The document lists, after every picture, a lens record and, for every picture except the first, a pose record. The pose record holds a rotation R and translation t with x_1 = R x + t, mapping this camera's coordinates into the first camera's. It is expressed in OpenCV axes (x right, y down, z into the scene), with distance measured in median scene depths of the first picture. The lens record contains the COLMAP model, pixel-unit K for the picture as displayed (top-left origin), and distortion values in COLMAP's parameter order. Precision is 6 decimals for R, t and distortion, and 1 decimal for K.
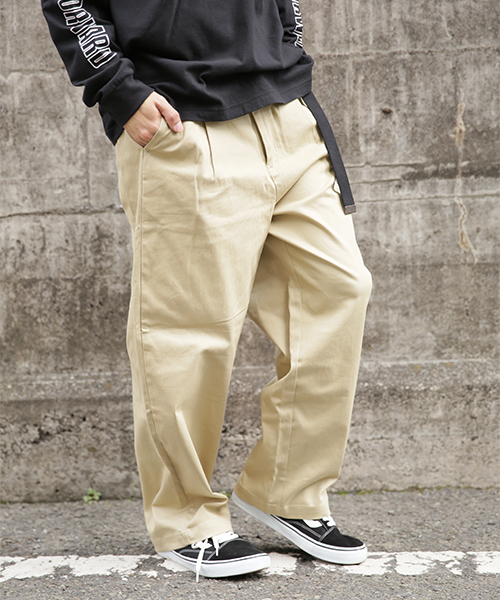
lens RADIAL K [[1358.9, 0, 243.0], [0, 1358.9, 306.4], [0, 0, 1]] dist [0.202866, 0.000000]
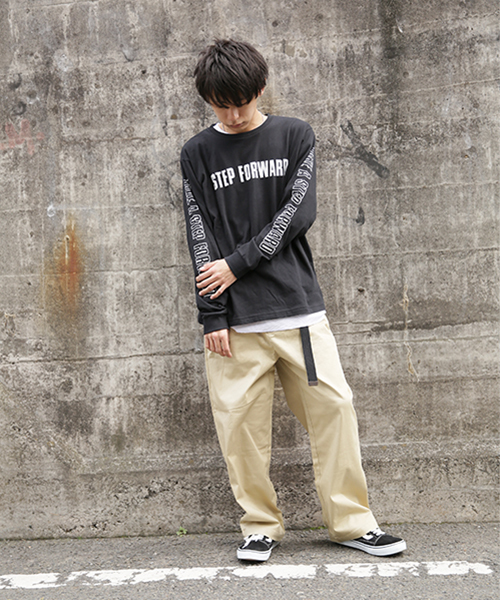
lens RADIAL K [[918.5, 0, 244.7], [0, 918.5, 312.7], [0, 0, 1]] dist [0.074121, 0.000000]
pose [[0.999913, -0.013126, 0.001603, -0.036271], [0.013222, 0.994220, -0.106540, 0.000464], [-0.000195, 0.106552, 0.994307, -0.096742]]
